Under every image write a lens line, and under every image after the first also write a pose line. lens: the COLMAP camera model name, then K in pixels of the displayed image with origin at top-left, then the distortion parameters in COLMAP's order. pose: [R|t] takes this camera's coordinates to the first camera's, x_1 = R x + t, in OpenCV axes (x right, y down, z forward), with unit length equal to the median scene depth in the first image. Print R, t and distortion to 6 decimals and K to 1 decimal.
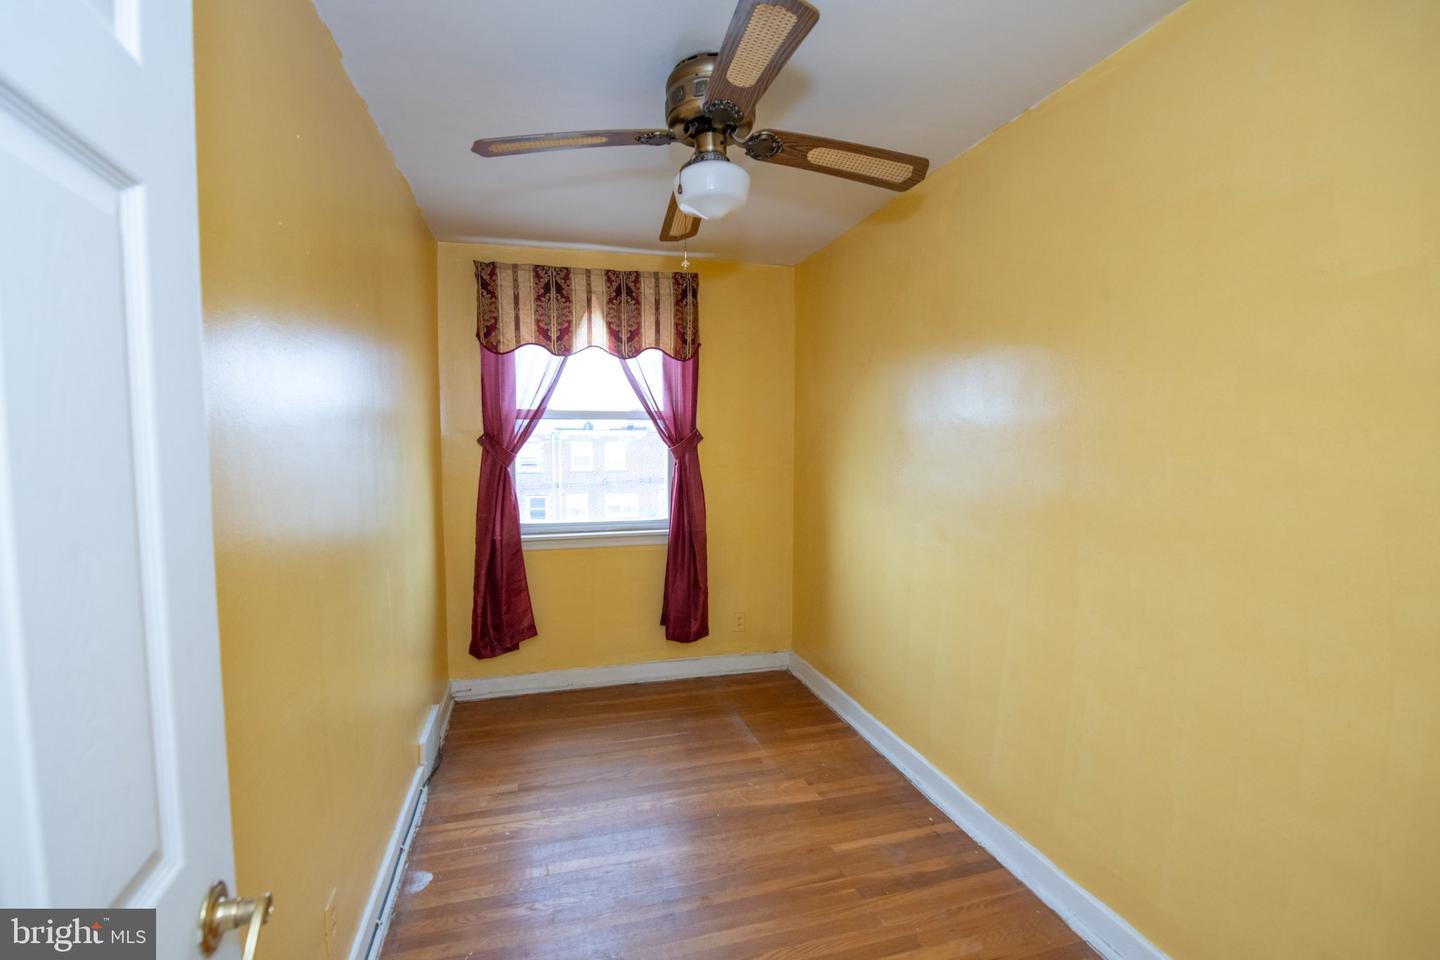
lens RADIAL K [[614.8, 0, 715.9], [0, 614.8, 476.0], [0, 0, 1]] dist [-0.015936, -0.000921]
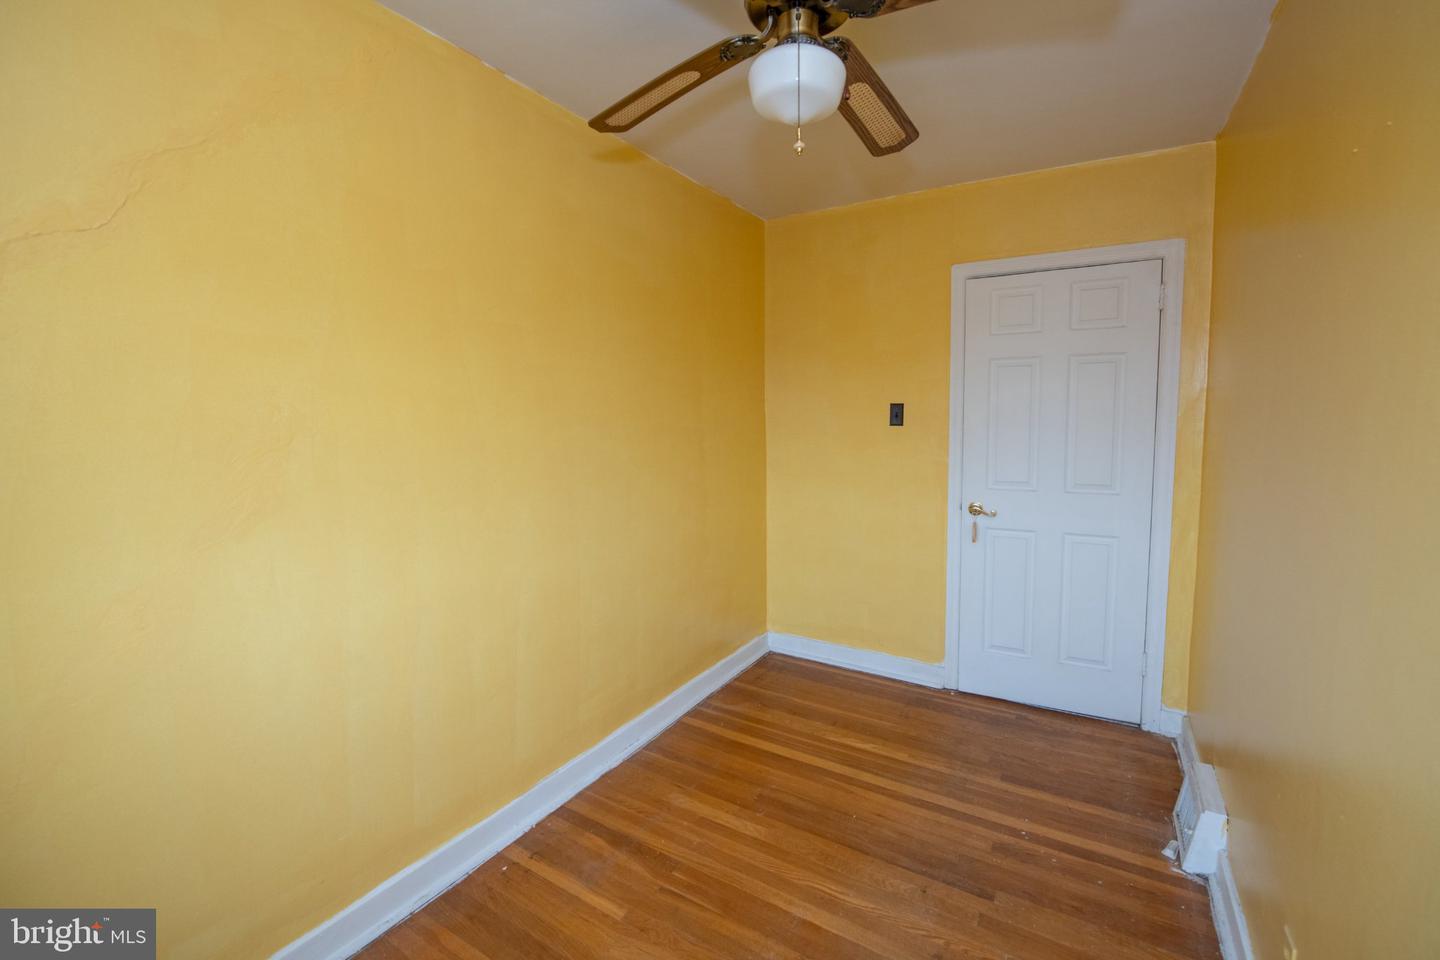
lens RADIAL K [[601.2, 0, 719.9], [0, 601.2, 451.6], [0, 0, 1]] dist [-0.021049, -0.000574]
pose [[-0.661261, -0.050067, 0.748483, -0.478801], [0.048982, 0.992759, 0.109682, -0.082575], [-0.748555, 0.109190, -0.654021, 1.442540]]
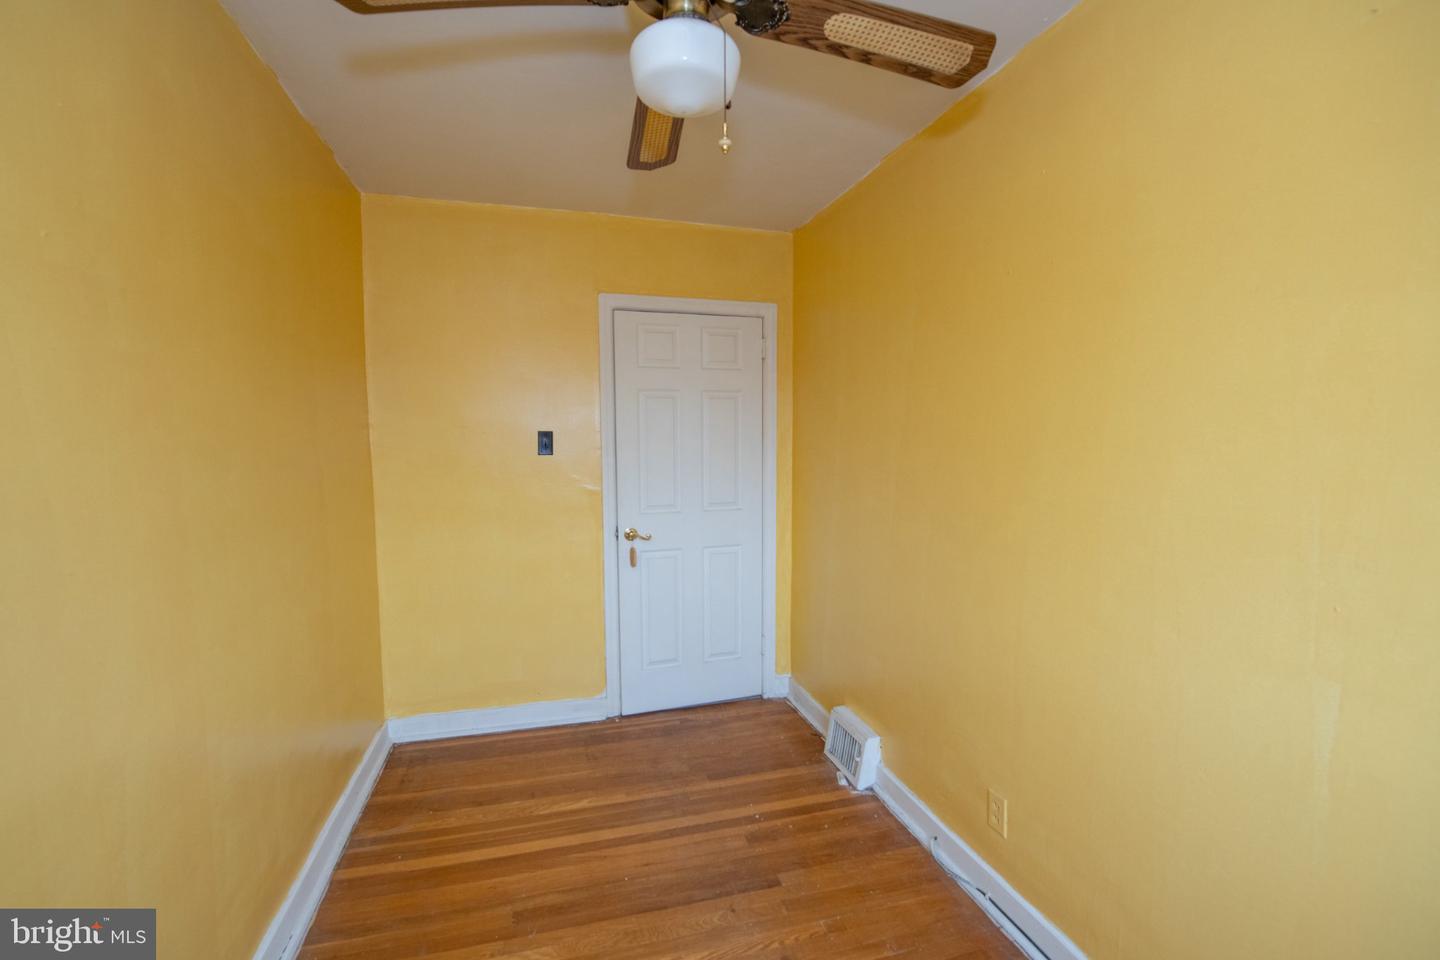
lens RADIAL K [[614.8, 0, 715.9], [0, 614.8, 476.0], [0, 0, 1]] dist [-0.015936, -0.000921]
pose [[-0.999249, -0.003505, 0.038586, -0.068121], [0.001186, 0.992669, 0.120862, -0.085401], [-0.038726, 0.120817, -0.991919, 1.544214]]
